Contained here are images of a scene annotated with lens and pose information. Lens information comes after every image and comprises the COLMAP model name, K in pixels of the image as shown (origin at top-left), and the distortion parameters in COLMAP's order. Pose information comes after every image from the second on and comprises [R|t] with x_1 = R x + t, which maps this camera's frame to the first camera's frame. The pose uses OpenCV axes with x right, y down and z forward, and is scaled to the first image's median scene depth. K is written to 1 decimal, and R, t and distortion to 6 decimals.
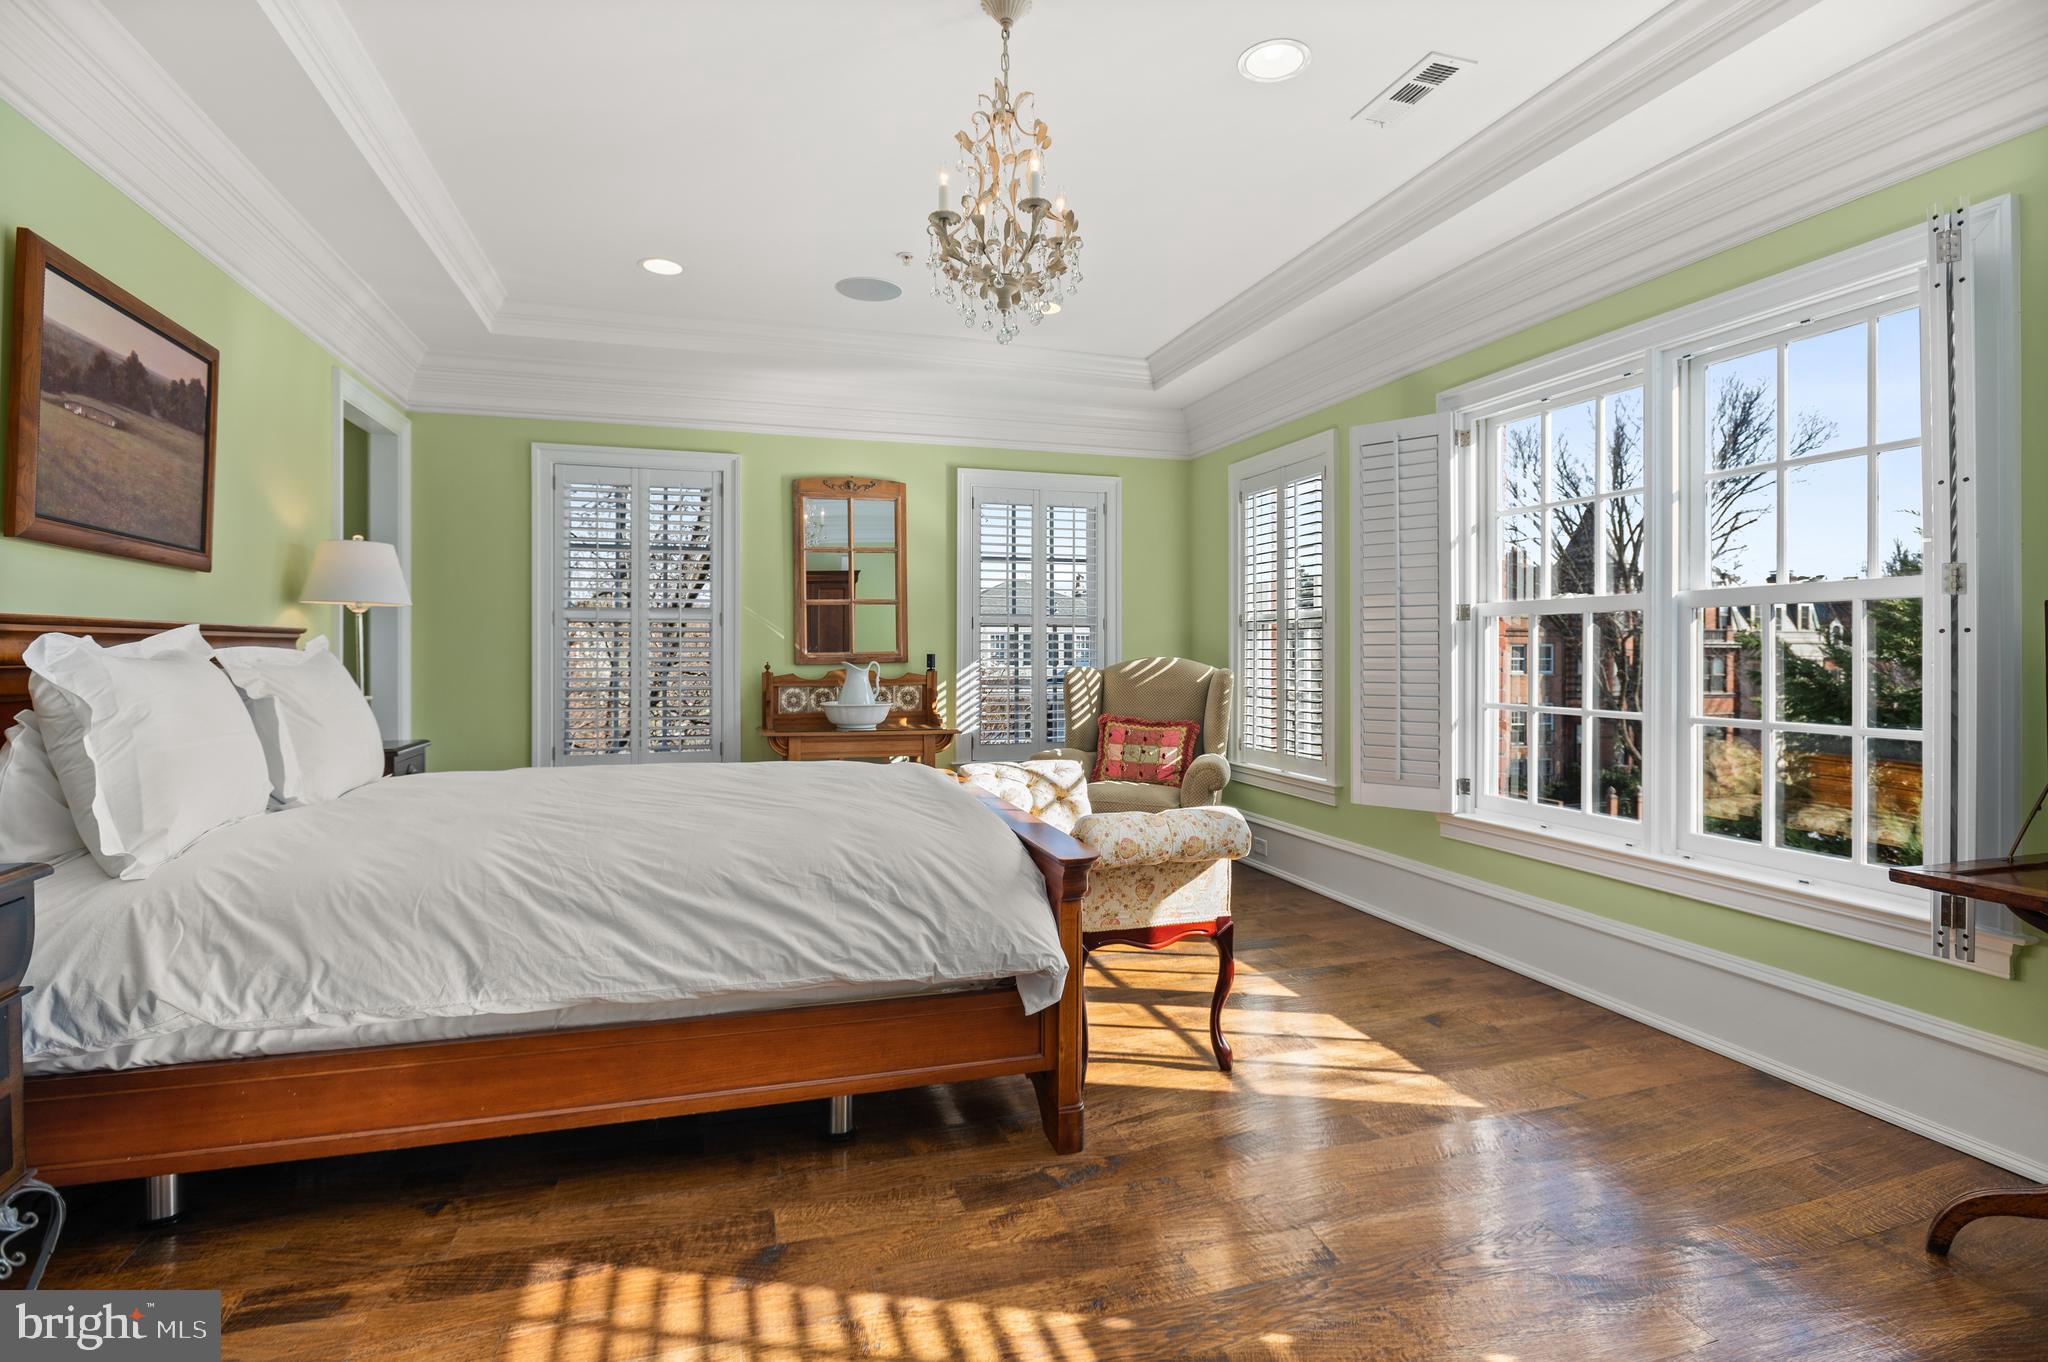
lens RADIAL K [[981.7, 0, 1038.9], [0, 981.7, 648.6], [0, 0, 1]] dist [-0.019138, 0.003585]
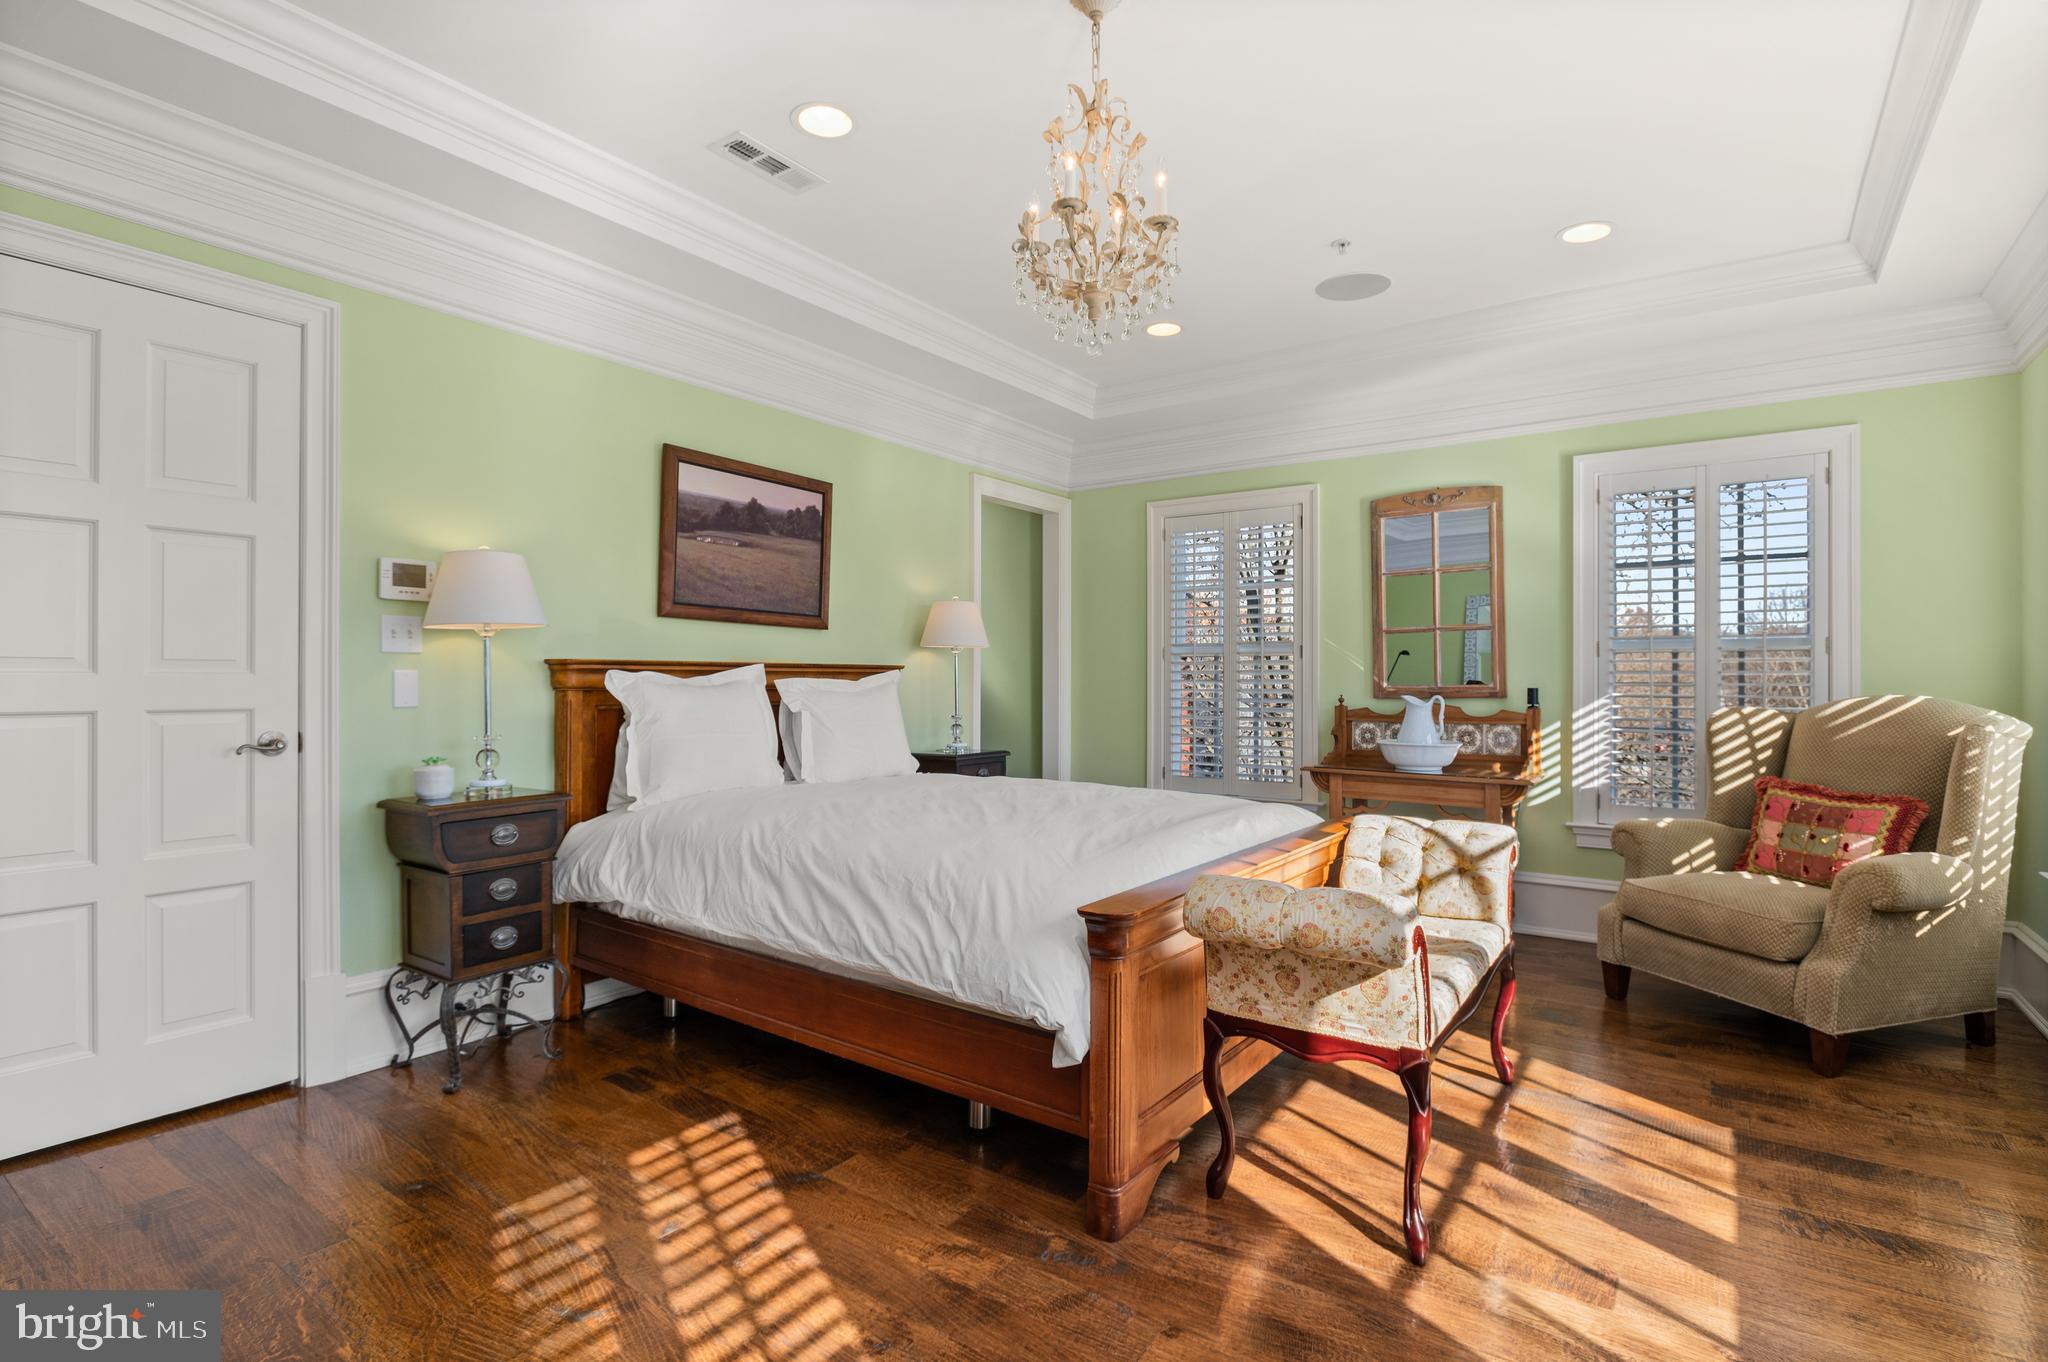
lens RADIAL K [[981.7, 0, 1026.4], [0, 981.7, 683.4], [0, 0, 1]] dist [-0.019138, 0.003585]
pose [[0.597929, 0.002640, -0.801545, 0.622549], [-0.002049, 0.999996, 0.001766, 0.002644], [0.801547, 0.000587, 0.597932, 0.354988]]
